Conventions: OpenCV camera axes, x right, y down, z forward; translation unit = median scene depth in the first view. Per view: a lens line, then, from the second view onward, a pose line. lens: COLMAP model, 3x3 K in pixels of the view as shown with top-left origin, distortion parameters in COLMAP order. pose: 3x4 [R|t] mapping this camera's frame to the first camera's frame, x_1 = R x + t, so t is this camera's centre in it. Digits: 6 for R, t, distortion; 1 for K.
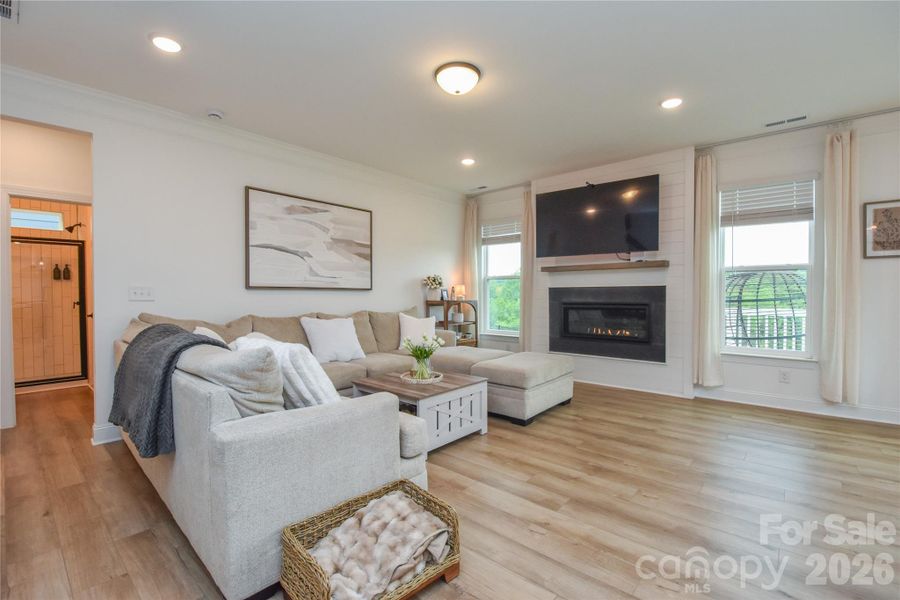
lens RADIAL K [[394.8, 0, 452.3], [0, 394.8, 299.2], [0, 0, 1]] dist [-0.013809, -0.000849]
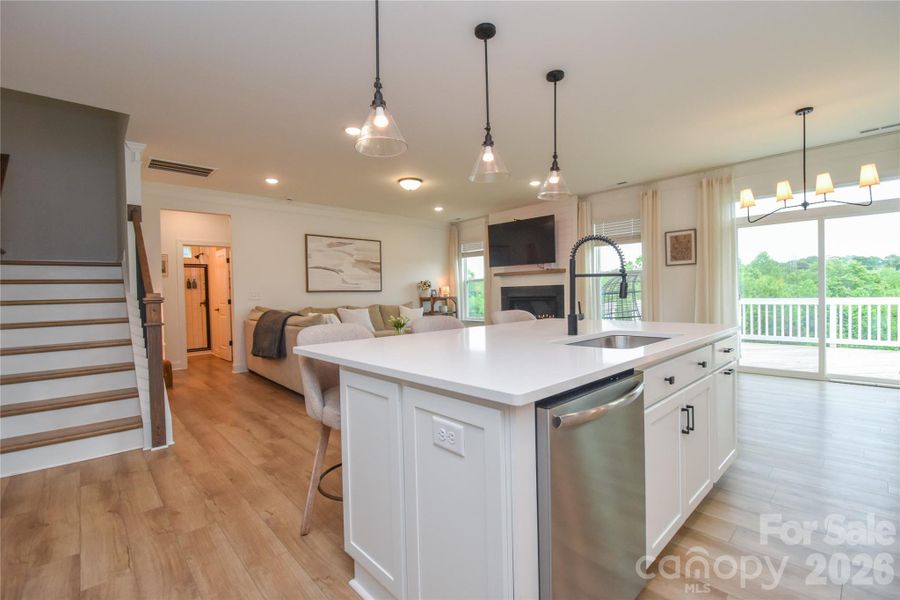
lens RADIAL K [[394.8, 0, 452.3], [0, 394.8, 299.2], [0, 0, 1]] dist [-0.013809, -0.000849]
pose [[0.994558, -0.019067, -0.102425, 0.253590], [0.019498, 0.999805, 0.003204, 0.009438], [0.102344, -0.005184, 0.994736, -0.574137]]
